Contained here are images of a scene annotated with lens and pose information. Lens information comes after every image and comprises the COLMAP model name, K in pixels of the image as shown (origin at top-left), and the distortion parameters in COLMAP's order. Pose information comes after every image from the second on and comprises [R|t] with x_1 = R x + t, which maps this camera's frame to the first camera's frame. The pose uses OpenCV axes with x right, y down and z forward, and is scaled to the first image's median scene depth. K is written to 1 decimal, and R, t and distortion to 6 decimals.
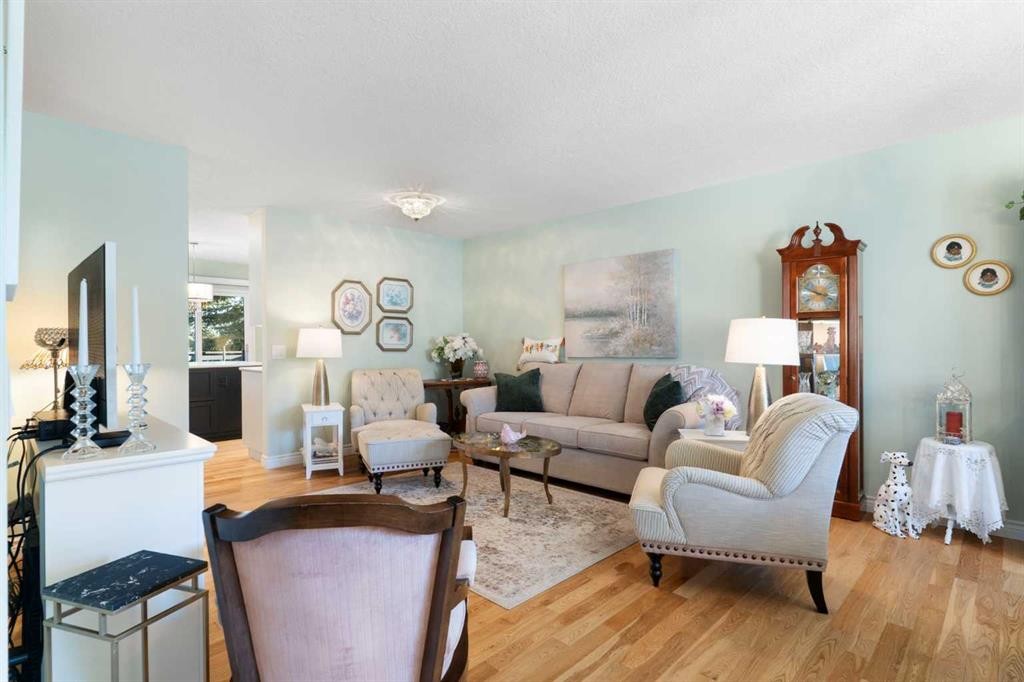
lens RADIAL K [[511.4, 0, 510.3], [0, 511.4, 352.9], [0, 0, 1]] dist [0.000827, 0.000067]
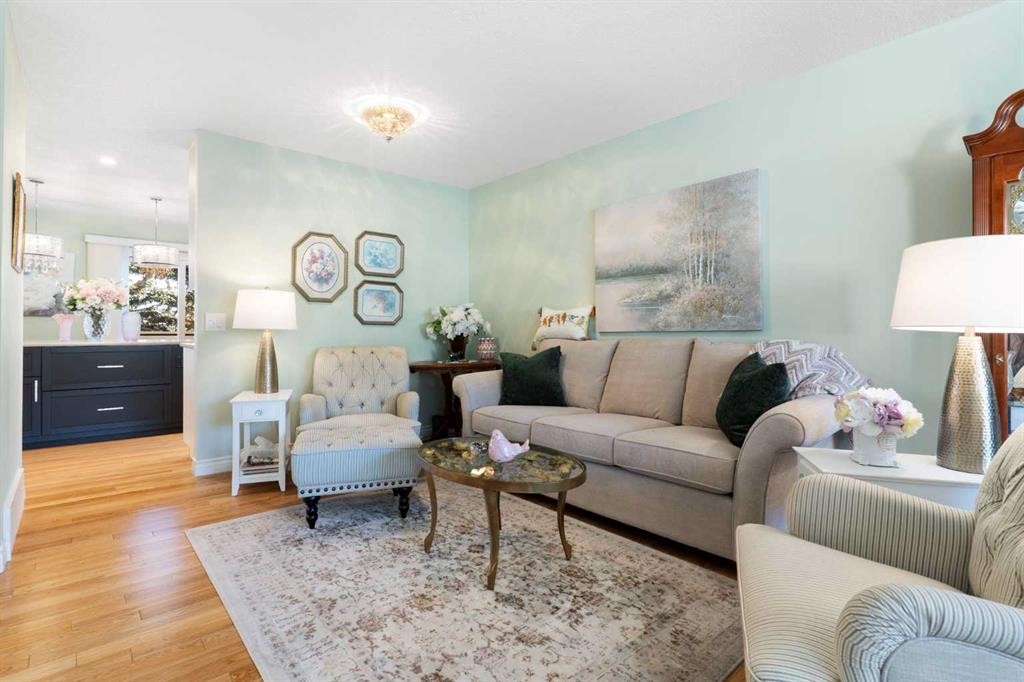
lens RADIAL K [[490.6, 0, 508.5], [0, 490.6, 335.8], [0, 0, 1]] dist [0.001231, 0.000193]
pose [[0.997165, 0.004889, -0.075084, 0.036986], [-0.005514, 0.999952, -0.008107, 0.022015], [0.075040, 0.008498, 0.997144, 0.300220]]
